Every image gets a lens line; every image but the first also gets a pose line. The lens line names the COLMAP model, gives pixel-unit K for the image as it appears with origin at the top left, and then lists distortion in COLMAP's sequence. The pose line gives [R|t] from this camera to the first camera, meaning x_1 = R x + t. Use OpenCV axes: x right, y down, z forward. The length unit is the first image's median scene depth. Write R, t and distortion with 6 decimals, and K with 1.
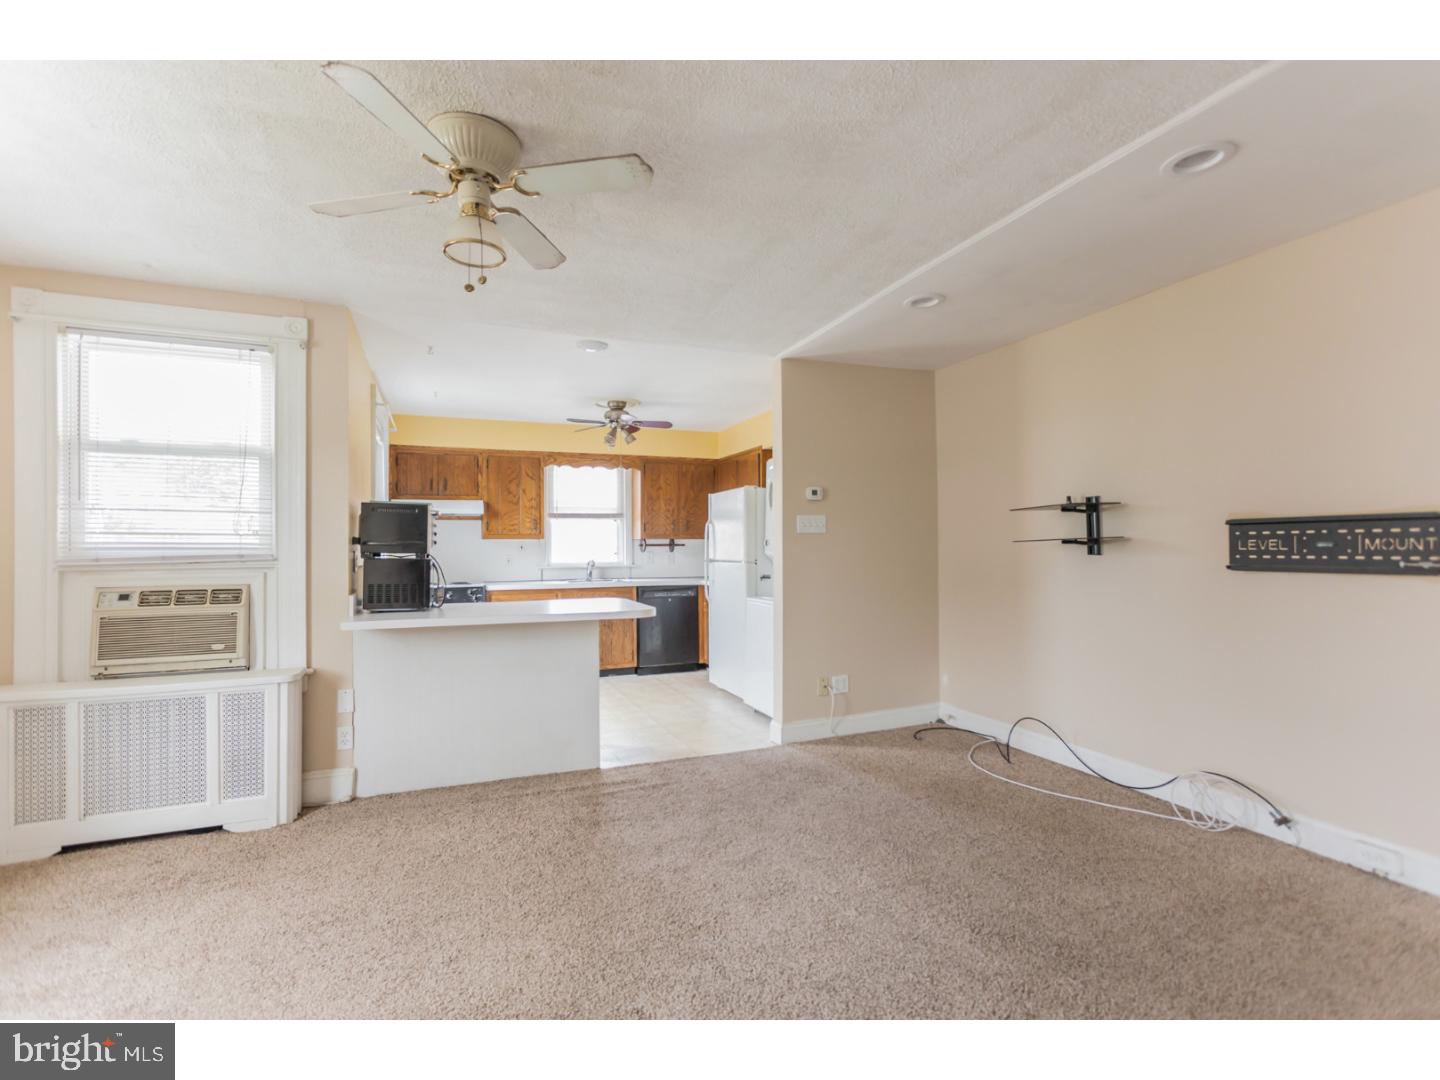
lens RADIAL K [[673.7, 0, 720.0], [0, 673.7, 540.0], [0, 0, 1]] dist [0.002242, 0.000446]
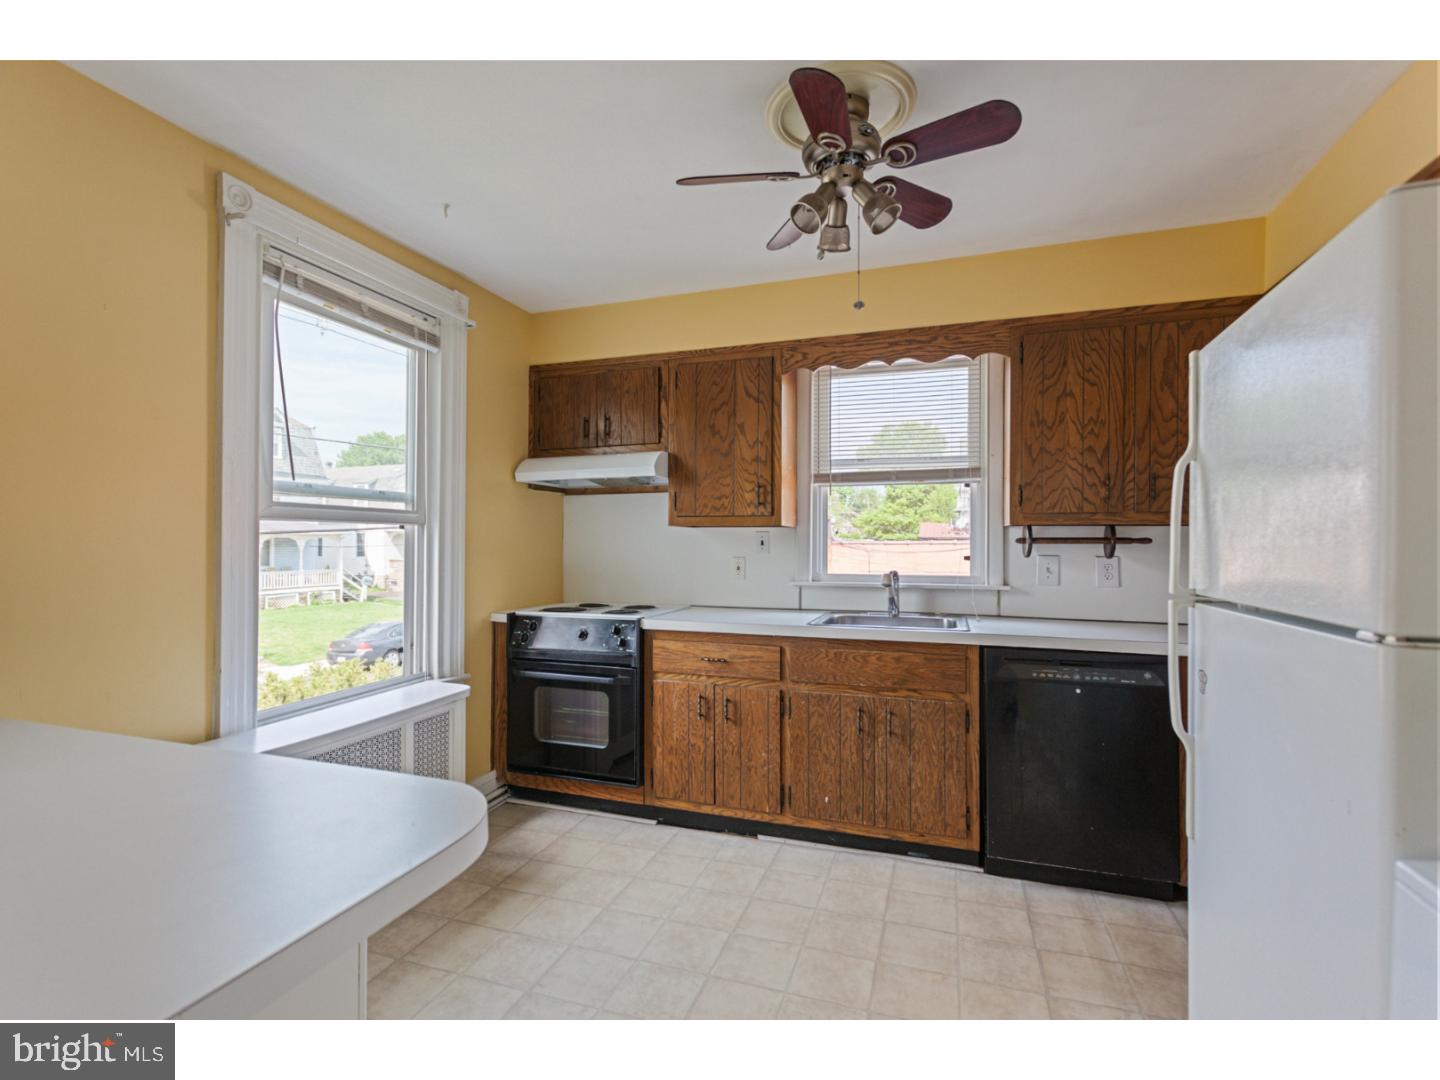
lens RADIAL K [[673.7, 0, 720.0], [0, 673.7, 540.0], [0, 0, 1]] dist [0.002242, 0.000446]
pose [[0.747743, 0.006964, -0.663952, 0.021712], [-0.001275, 0.999958, 0.009052, 0.004185], [0.663987, -0.005922, 0.747720, 0.607079]]
